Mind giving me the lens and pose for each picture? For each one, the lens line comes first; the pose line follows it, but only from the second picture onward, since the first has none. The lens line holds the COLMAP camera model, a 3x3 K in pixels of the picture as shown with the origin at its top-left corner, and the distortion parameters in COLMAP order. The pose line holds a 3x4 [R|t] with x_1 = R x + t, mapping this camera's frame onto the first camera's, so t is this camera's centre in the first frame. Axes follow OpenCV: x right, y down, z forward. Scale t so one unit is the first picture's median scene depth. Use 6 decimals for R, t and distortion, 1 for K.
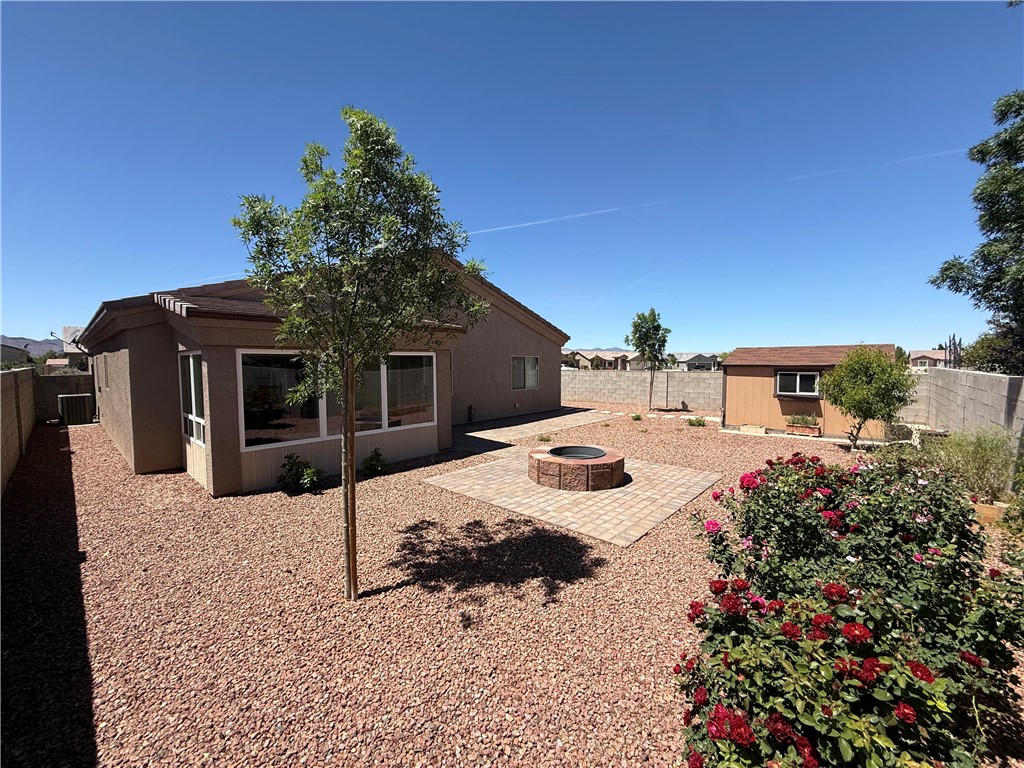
lens RADIAL K [[409.2, 0, 513.3], [0, 409.2, 385.7], [0, 0, 1]] dist [0.001117, 0.000102]
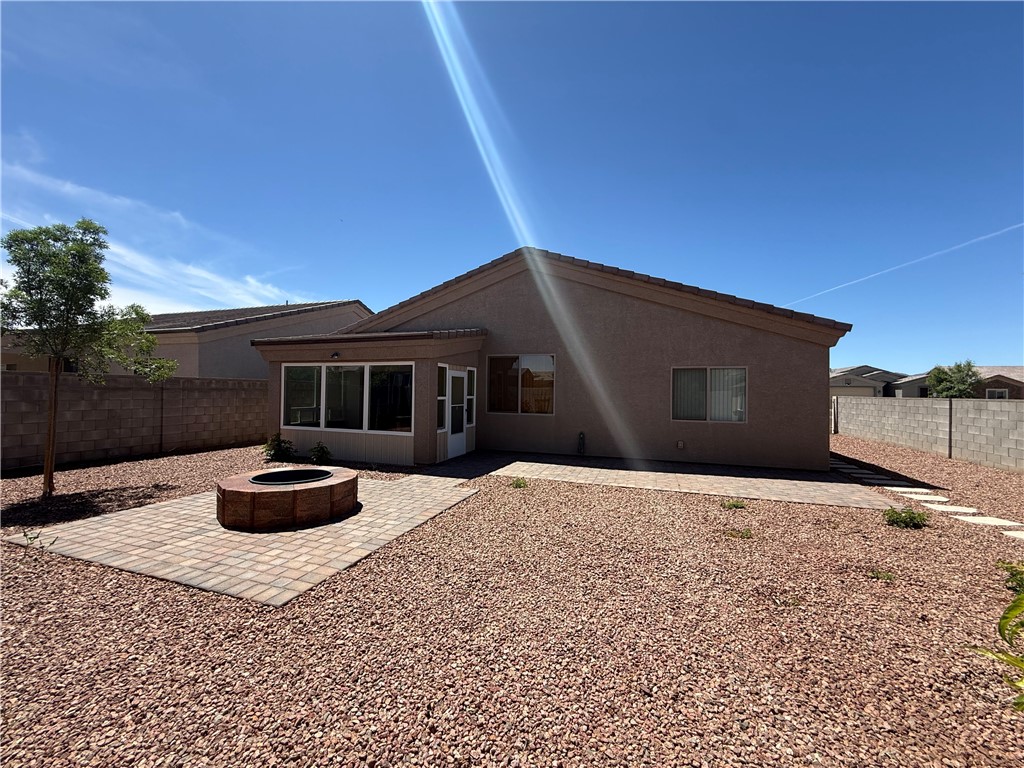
lens RADIAL K [[409.2, 0, 513.0], [0, 409.2, 384.2], [0, 0, 1]] dist [0.001117, 0.000102]
pose [[0.396624, 0.000011, -0.917981, 0.937546], [-0.065543, 0.997448, -0.028307, -0.016978], [0.915638, 0.071394, 0.395613, 0.961585]]
